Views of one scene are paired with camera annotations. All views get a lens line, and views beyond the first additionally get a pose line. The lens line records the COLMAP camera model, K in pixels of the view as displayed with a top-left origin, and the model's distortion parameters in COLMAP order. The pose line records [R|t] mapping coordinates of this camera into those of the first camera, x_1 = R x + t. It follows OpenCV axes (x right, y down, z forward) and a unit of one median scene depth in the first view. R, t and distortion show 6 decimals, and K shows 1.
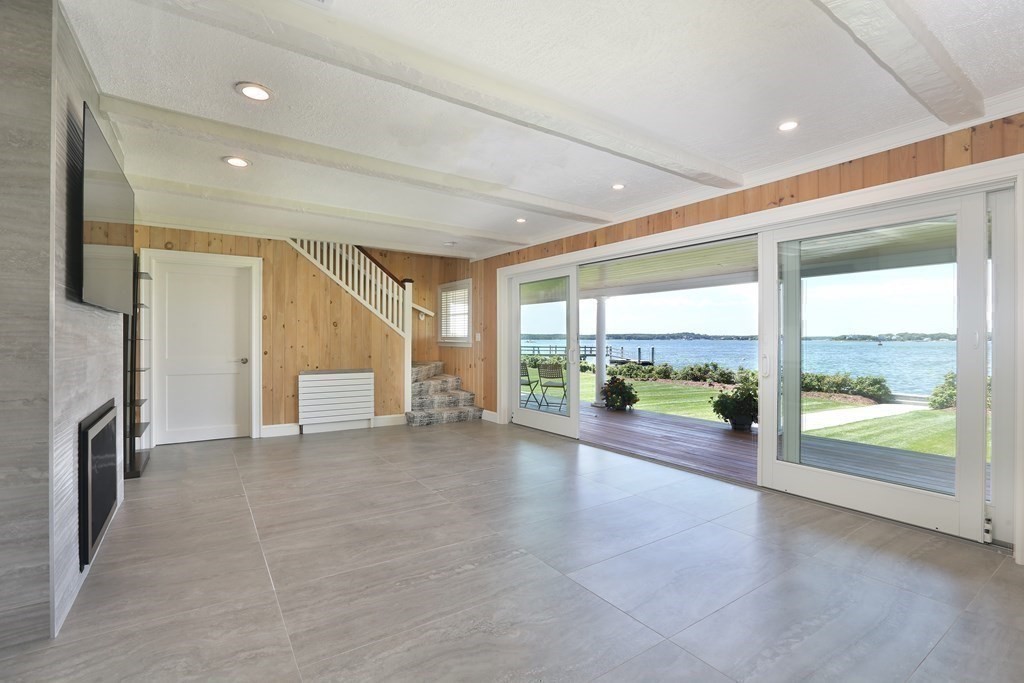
lens RADIAL K [[473.8, 0, 514.5], [0, 473.8, 339.5], [0, 0, 1]] dist [-0.003657, -0.000060]
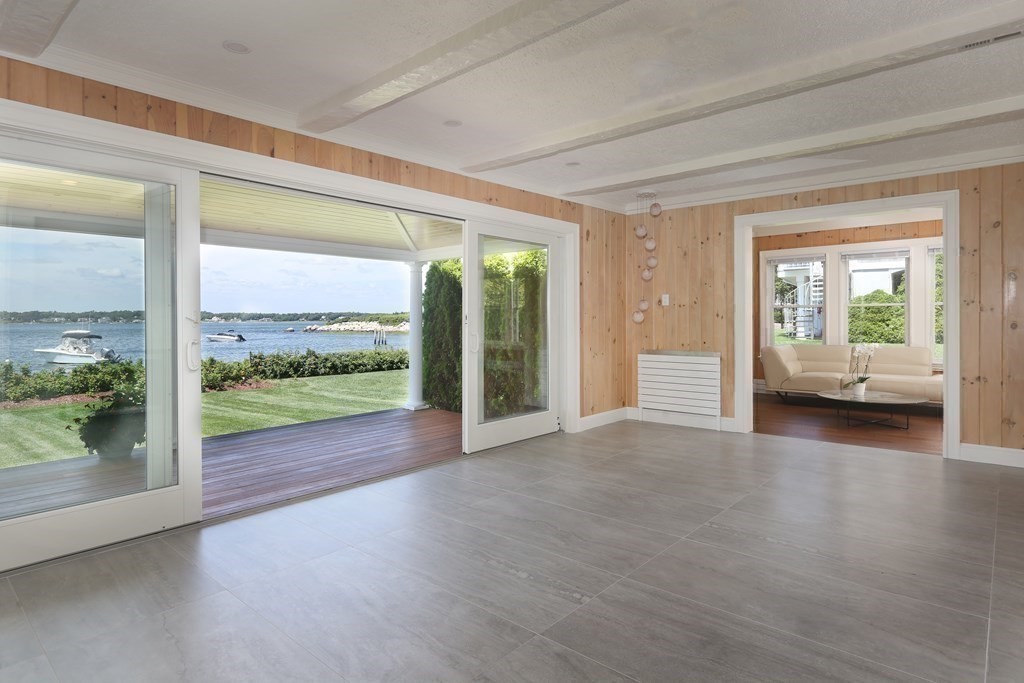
lens RADIAL K [[553.7, 0, 504.8], [0, 553.7, 322.3], [0, 0, 1]] dist [0.007424, -0.001307]
pose [[-0.235432, -0.006729, 0.971868, -0.150288], [0.006391, 0.999944, 0.008472, -0.000095], [-0.971870, 0.008206, -0.235376, 0.246185]]
